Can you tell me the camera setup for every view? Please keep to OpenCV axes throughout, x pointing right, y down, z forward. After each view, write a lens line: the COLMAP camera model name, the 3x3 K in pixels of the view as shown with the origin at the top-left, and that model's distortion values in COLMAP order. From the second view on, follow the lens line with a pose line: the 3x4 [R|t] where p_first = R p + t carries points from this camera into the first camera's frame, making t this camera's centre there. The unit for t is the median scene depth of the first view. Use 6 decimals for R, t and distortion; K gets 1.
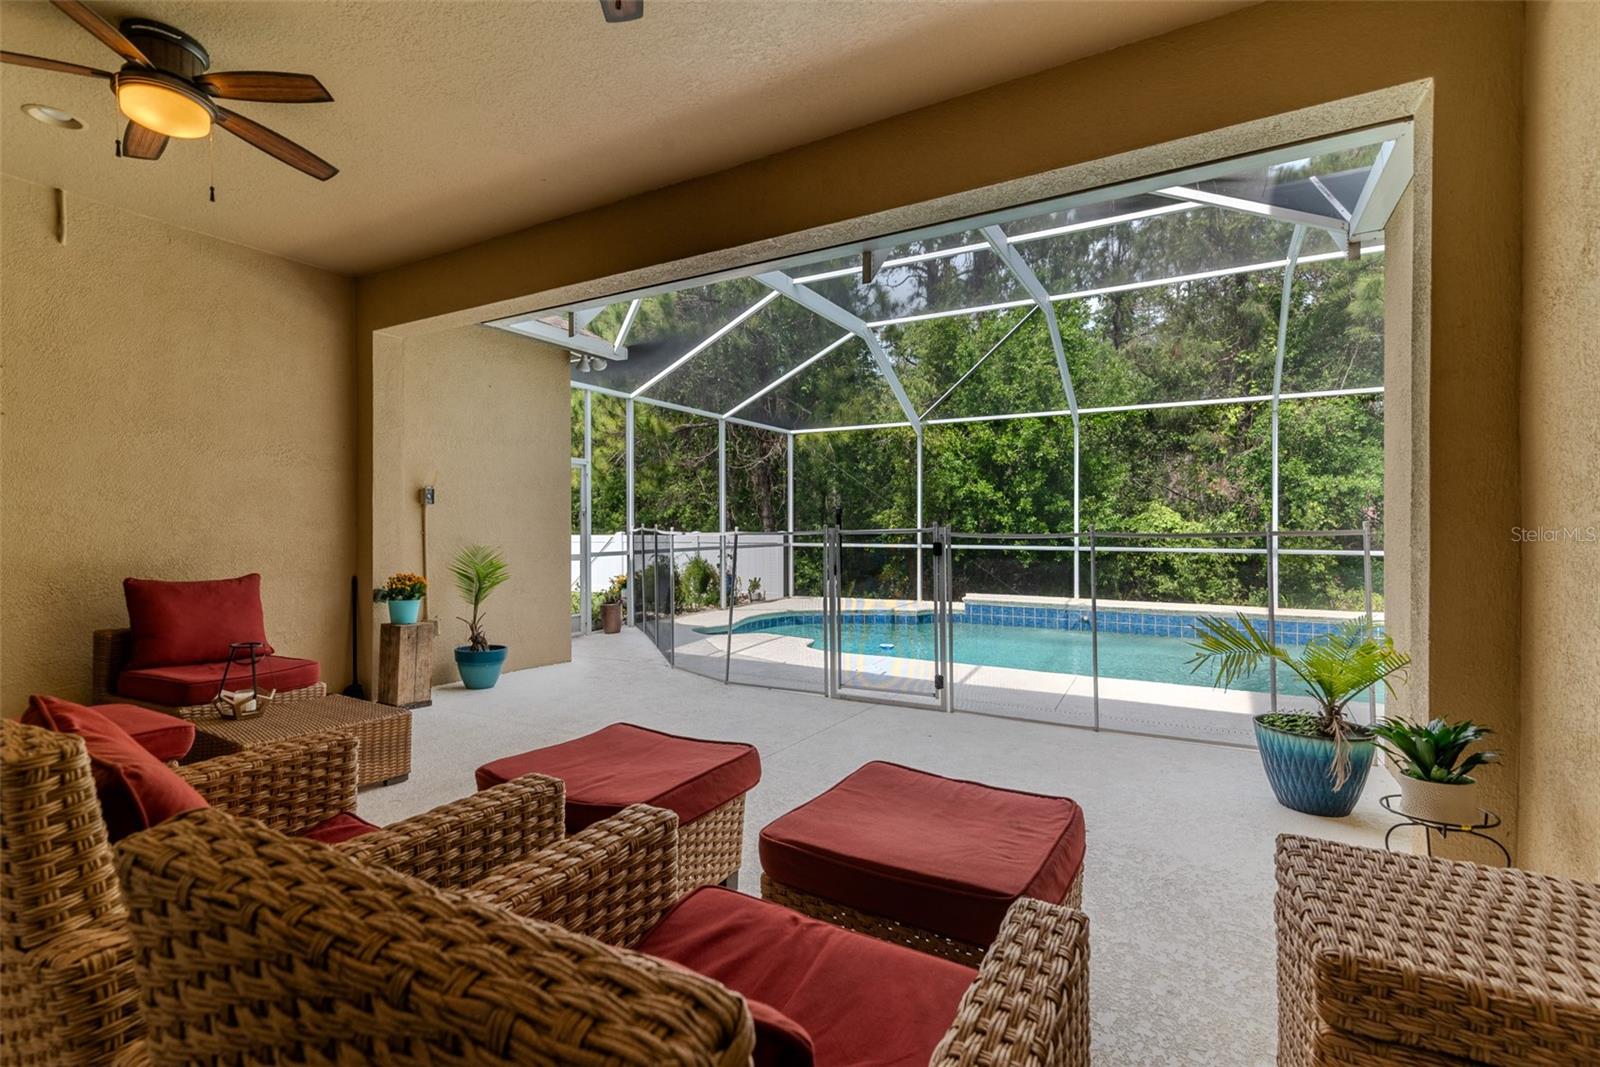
lens RADIAL K [[722.4, 0, 800.0], [0, 722.4, 533.5], [0, 0, 1]] dist [-0.004583, -0.000159]
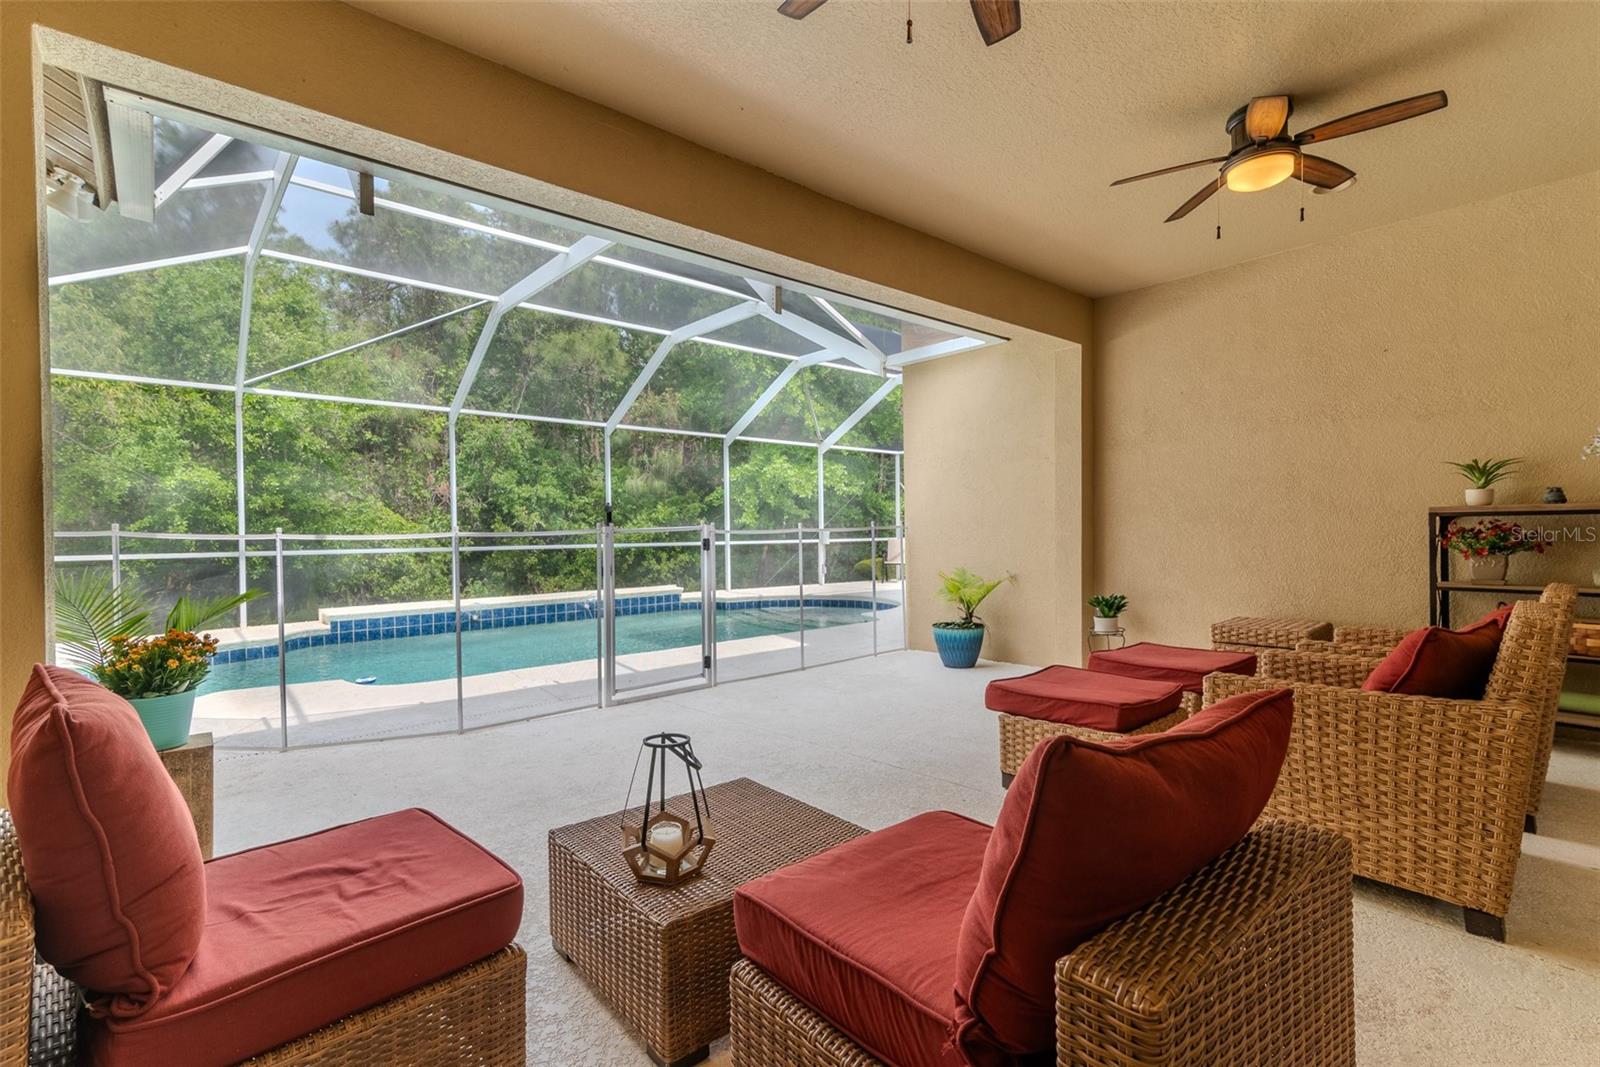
lens RADIAL K [[722.4, 0, 800.0], [0, 722.4, 533.5], [0, 0, 1]] dist [-0.004583, -0.000159]
pose [[0.315608, -0.011139, 0.948824, -0.749523], [0.013727, 0.999880, 0.007172, -0.003143], [-0.948791, 0.010761, 0.315723, 0.448468]]
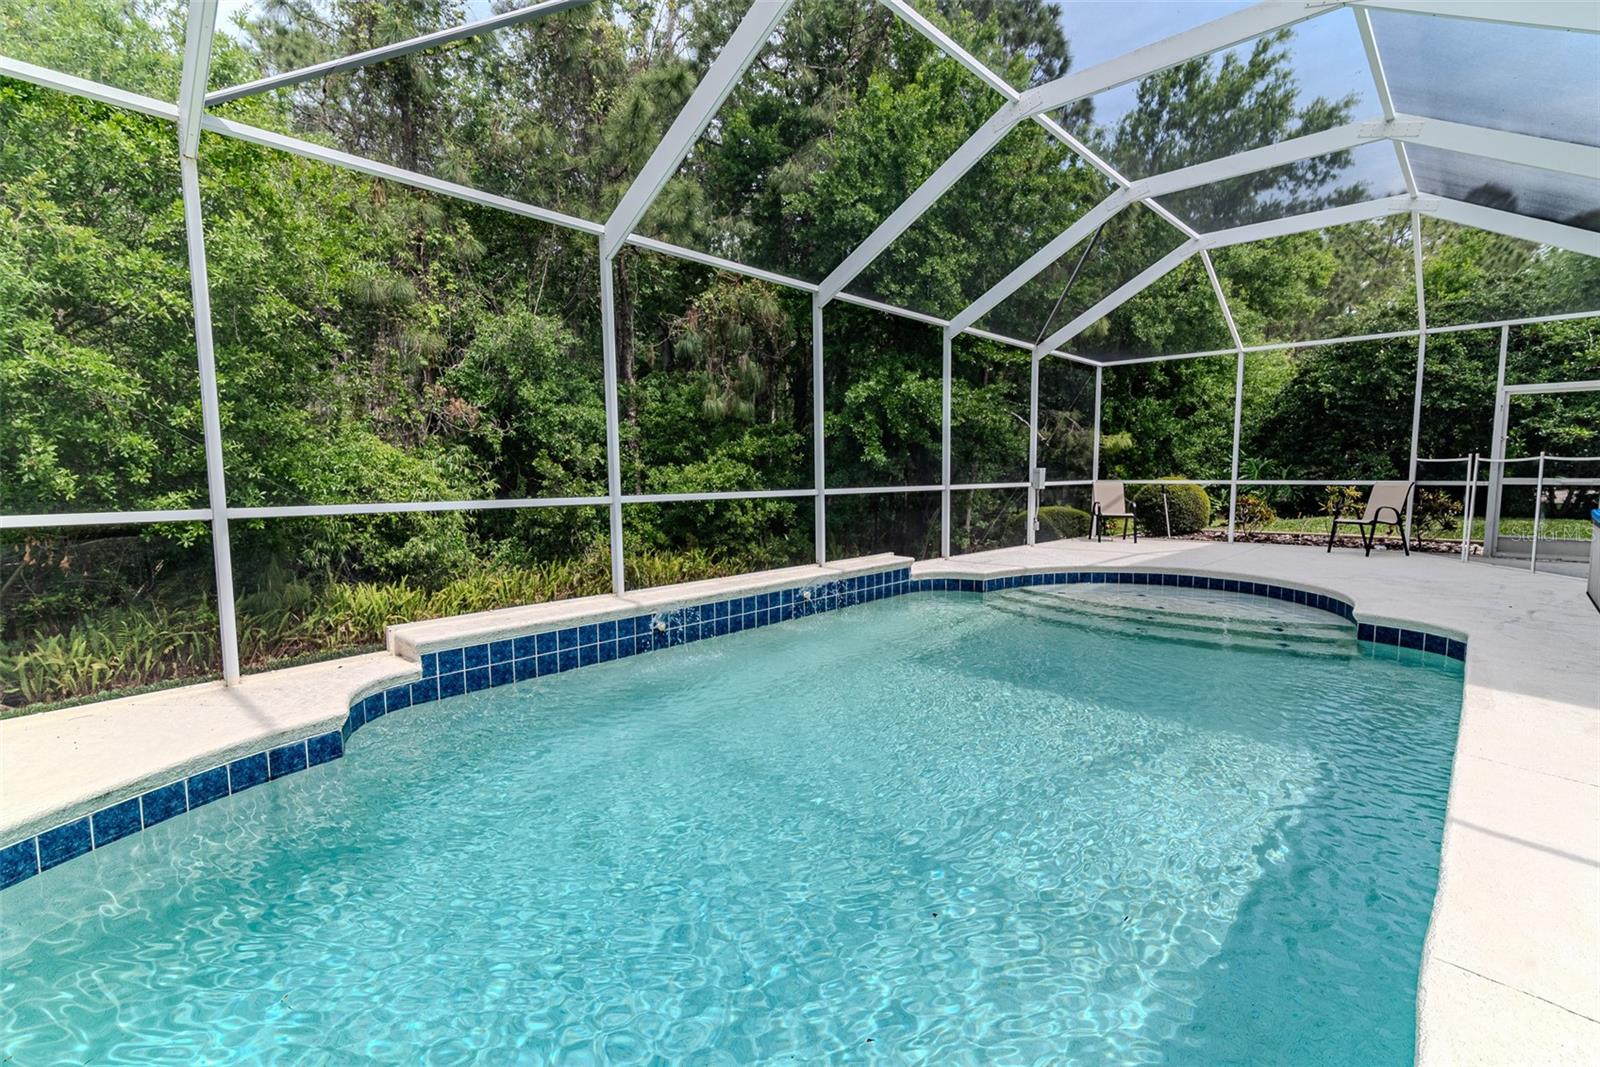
lens RADIAL K [[740.5, 0, 800.0], [0, 740.5, 533.5], [0, 0, 1]] dist [0.001993, 0.000630]
pose [[0.223981, -0.084720, 0.970904, -0.209349], [0.010400, 0.996366, 0.084542, 0.002331], [-0.974538, -0.008838, 0.224048, 1.395011]]
